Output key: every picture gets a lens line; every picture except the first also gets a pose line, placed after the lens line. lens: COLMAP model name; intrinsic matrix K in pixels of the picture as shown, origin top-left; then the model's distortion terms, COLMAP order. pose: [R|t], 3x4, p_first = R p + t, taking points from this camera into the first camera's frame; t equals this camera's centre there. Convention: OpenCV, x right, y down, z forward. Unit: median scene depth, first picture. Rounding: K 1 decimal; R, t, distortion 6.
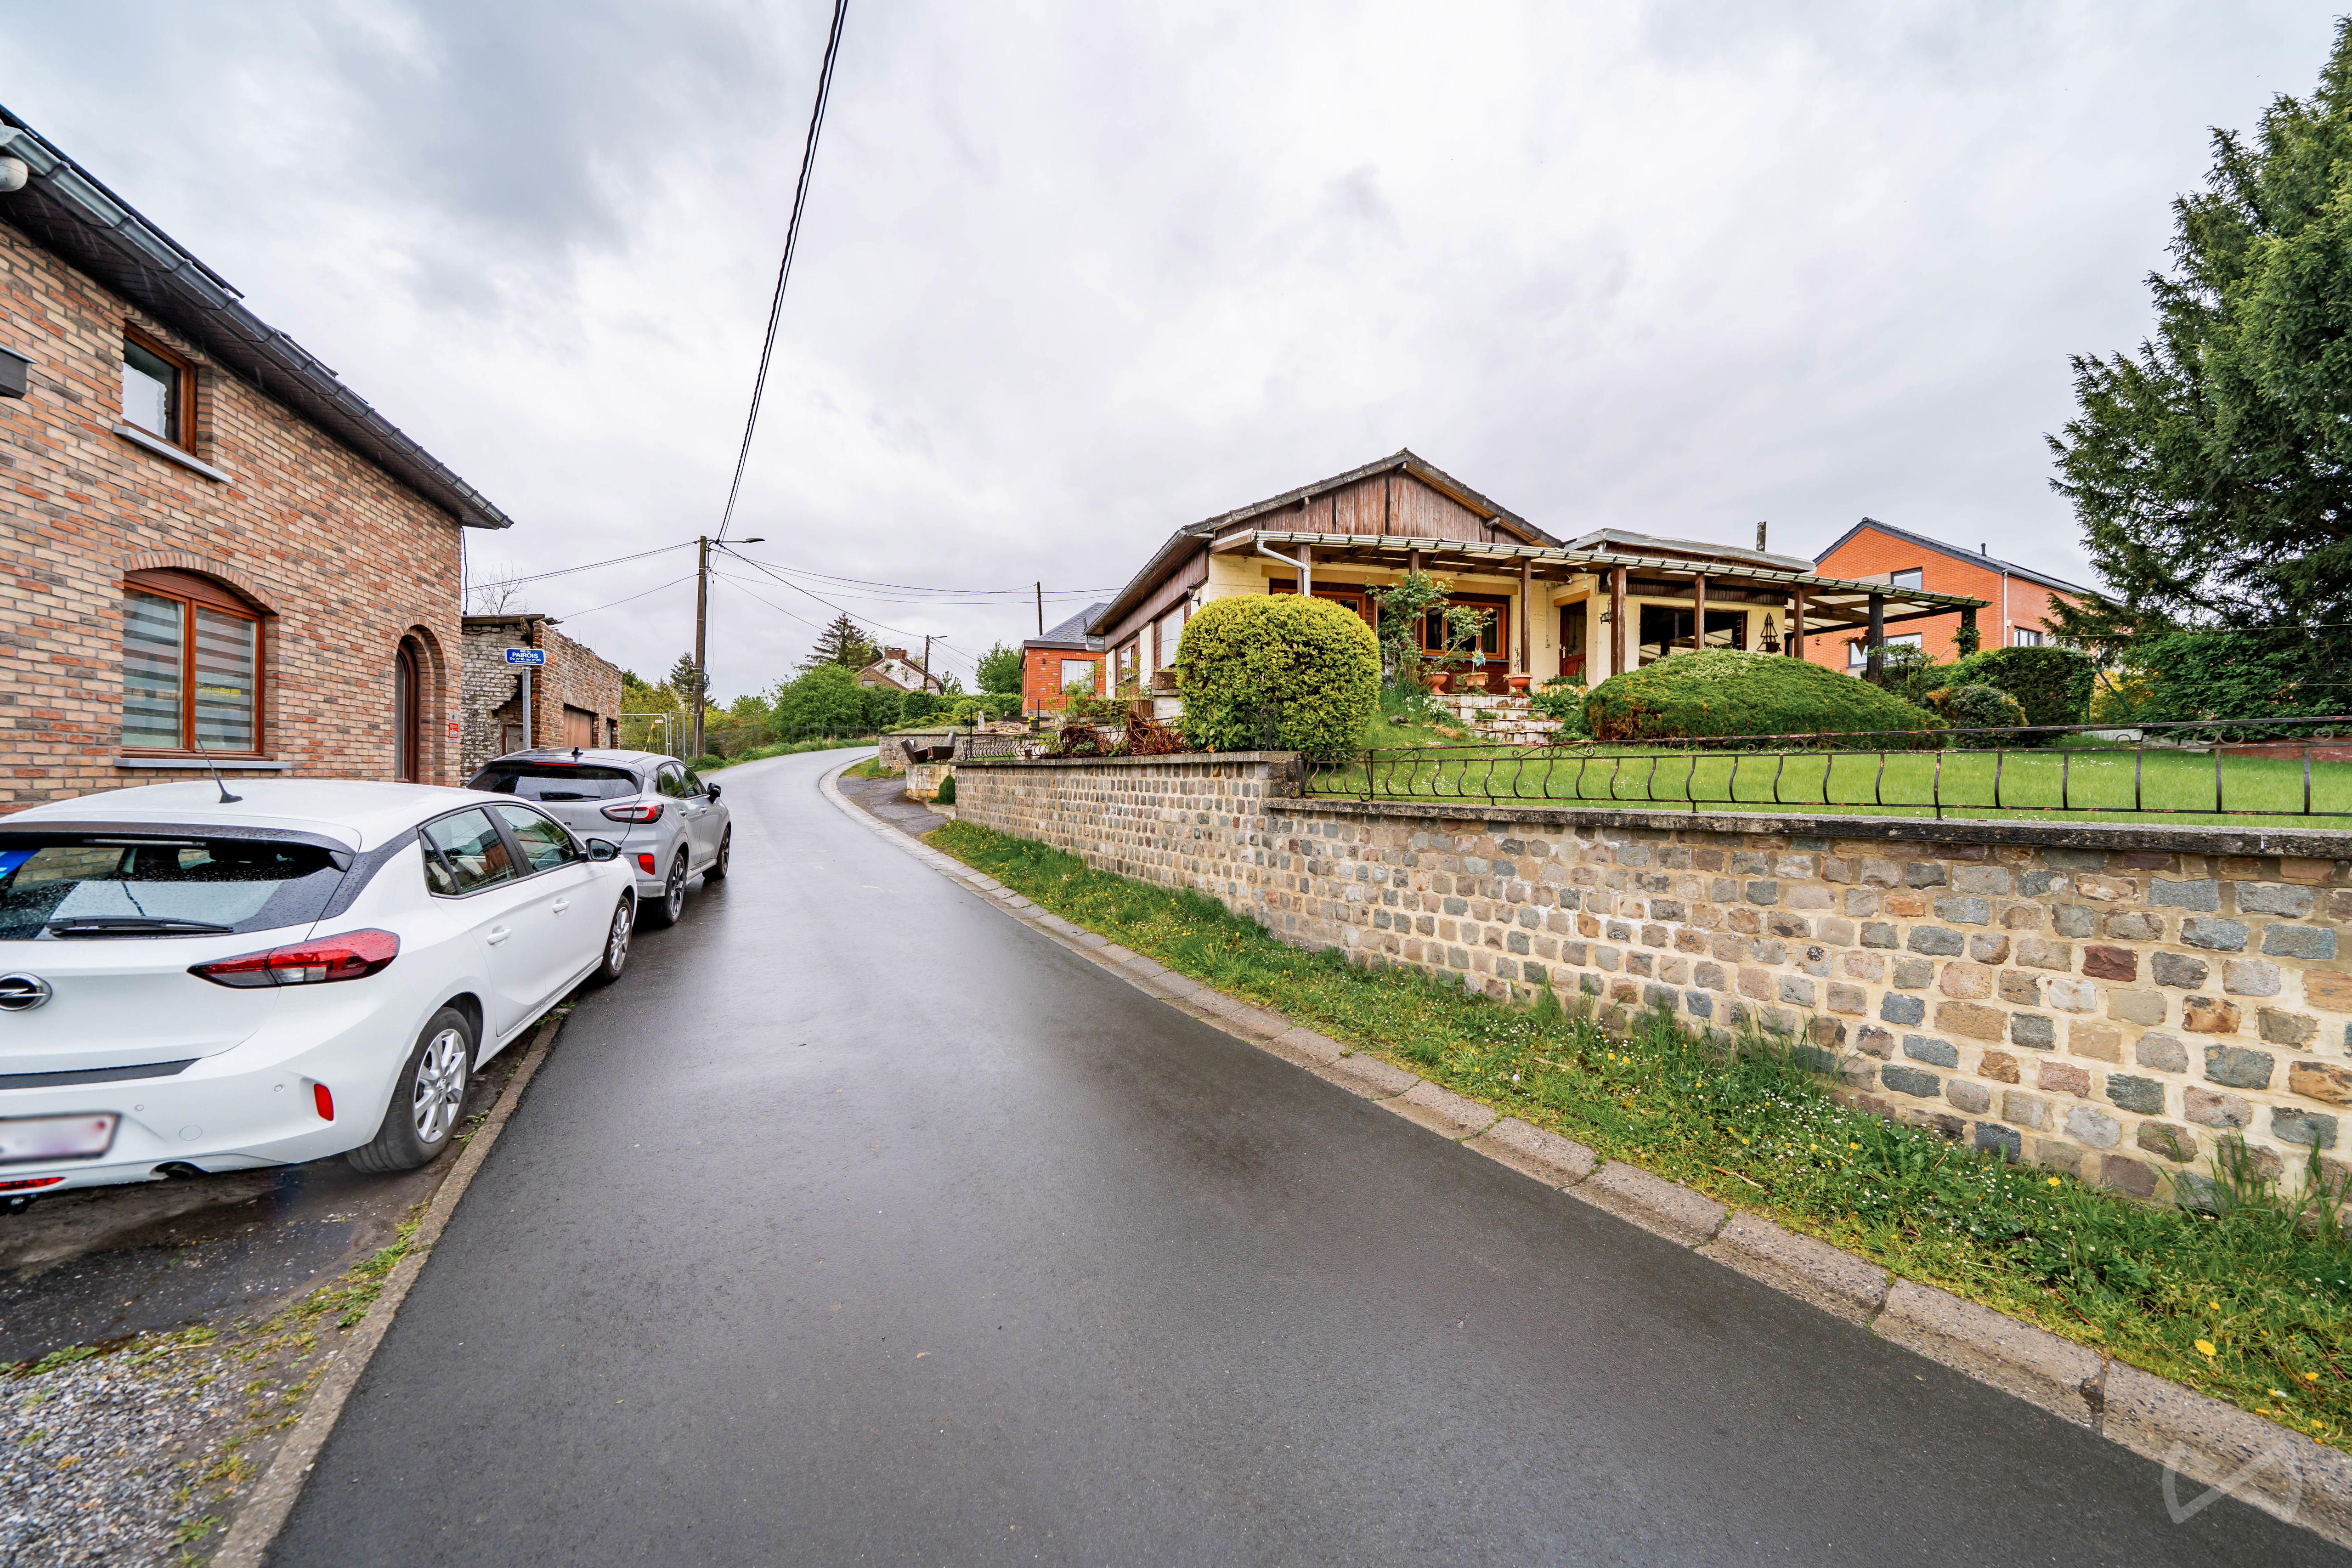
lens RADIAL K [[802.7, 0, 1164.7], [0, 802.7, 768.5], [0, 0, 1]] dist [-0.007189, -0.000262]
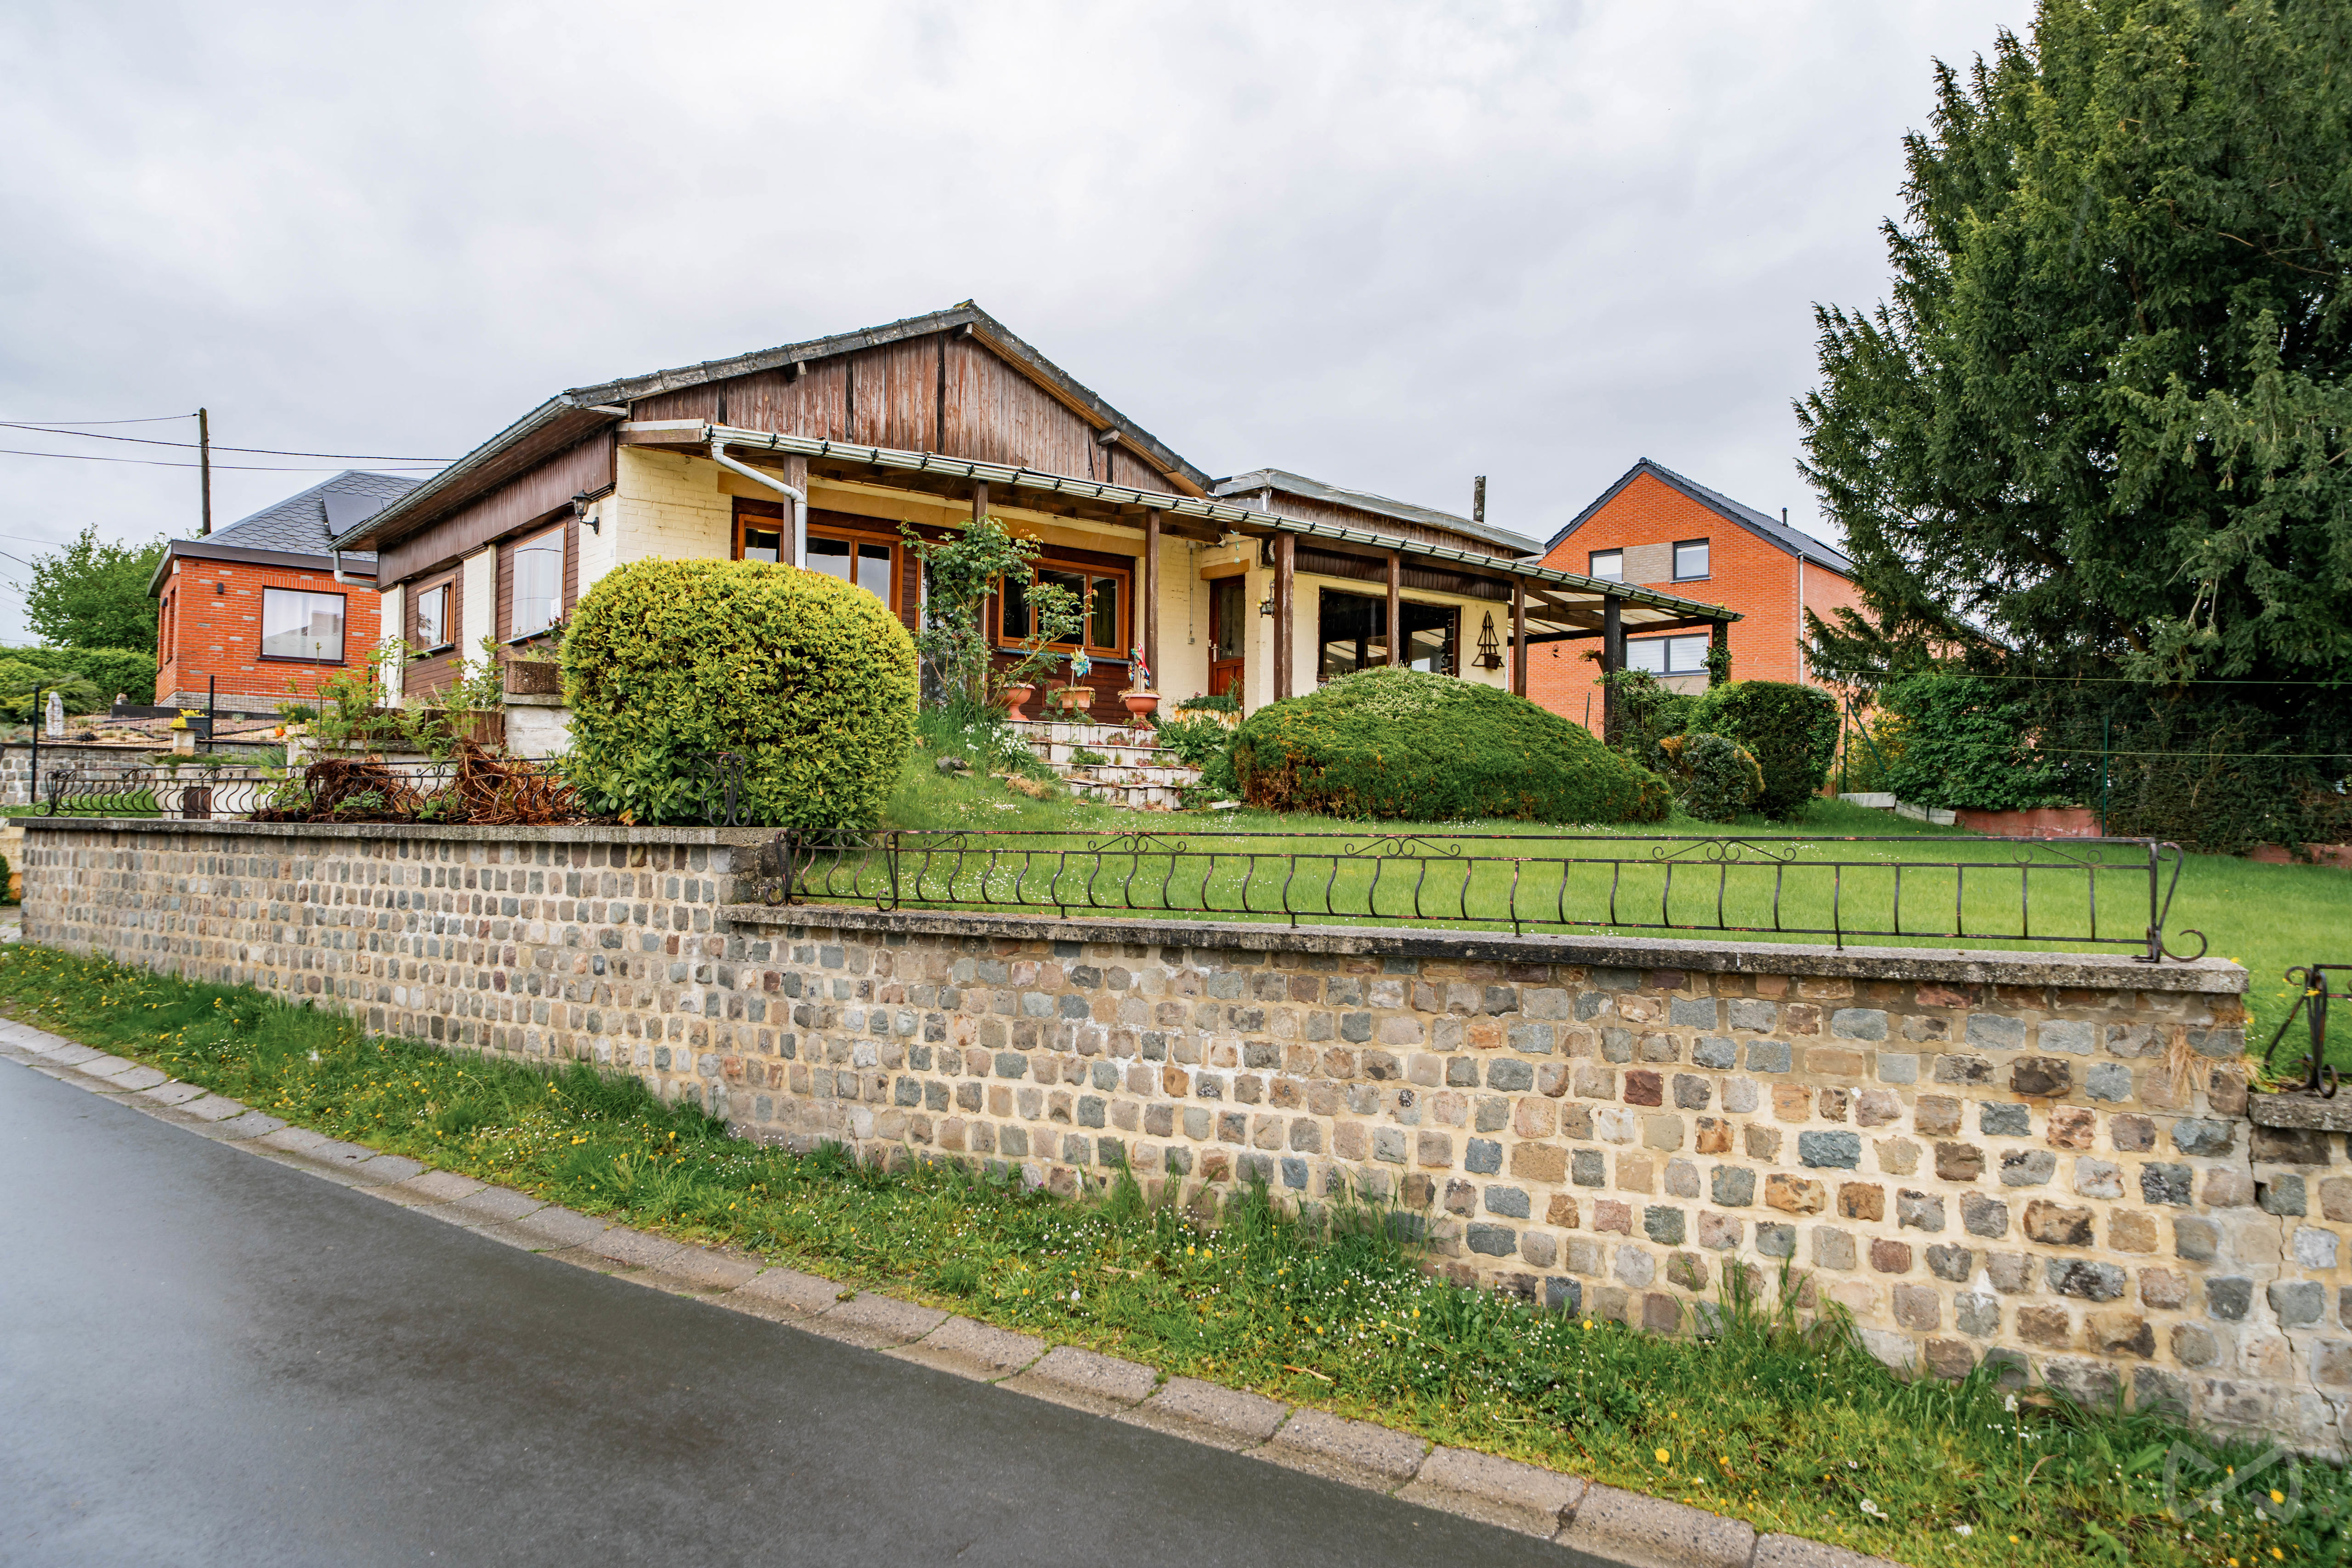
lens RADIAL K [[1611.0, 0, 1171.6], [0, 1611.0, 782.1], [0, 0, 1]] dist [0.045139, -0.014308]
pose [[0.920528, 0.015092, 0.390384, -0.038119], [-0.008834, 0.999802, -0.017820, -0.033663], [-0.390576, 0.012955, 0.920480, -0.234329]]
